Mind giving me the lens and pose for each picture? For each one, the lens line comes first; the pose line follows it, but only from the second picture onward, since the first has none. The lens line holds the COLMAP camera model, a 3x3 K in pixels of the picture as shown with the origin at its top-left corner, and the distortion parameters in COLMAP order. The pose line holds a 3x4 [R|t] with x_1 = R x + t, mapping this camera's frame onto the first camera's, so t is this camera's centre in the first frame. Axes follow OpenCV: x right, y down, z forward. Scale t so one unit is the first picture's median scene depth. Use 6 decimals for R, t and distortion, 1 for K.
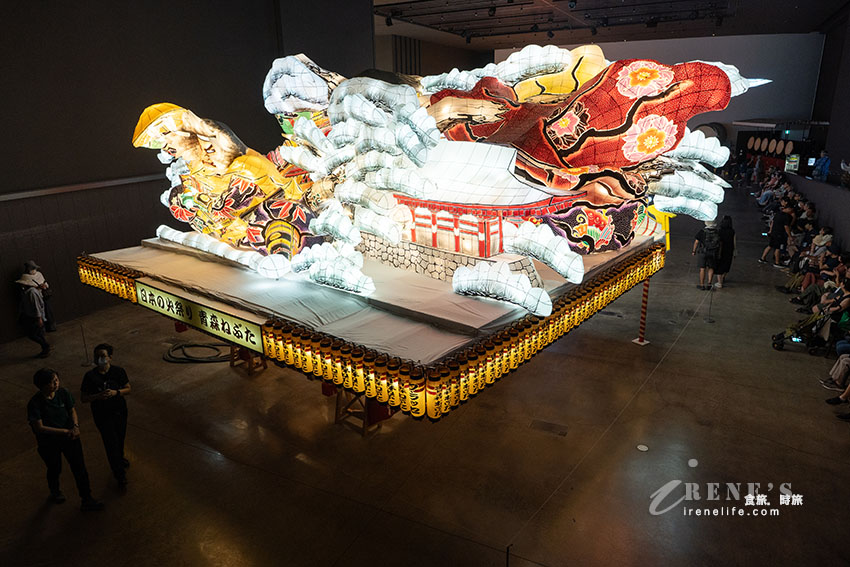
lens RADIAL K [[561.4, 0, 425.0], [0, 561.4, 283.5], [0, 0, 1]] dist [-0.005427, -0.002273]
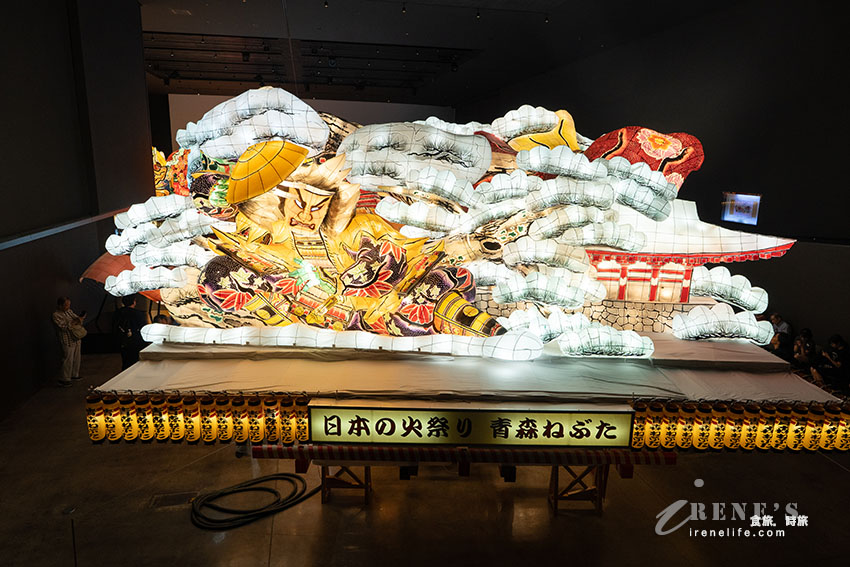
lens RADIAL K [[561.4, 0, 425.0], [0, 561.4, 283.5], [0, 0, 1]] dist [-0.005427, -0.002273]
pose [[0.783963, -0.100472, 0.612624, -0.878600], [0.152713, 0.987705, -0.033437, -0.115098], [-0.601732, 0.119769, 0.789667, 0.428273]]
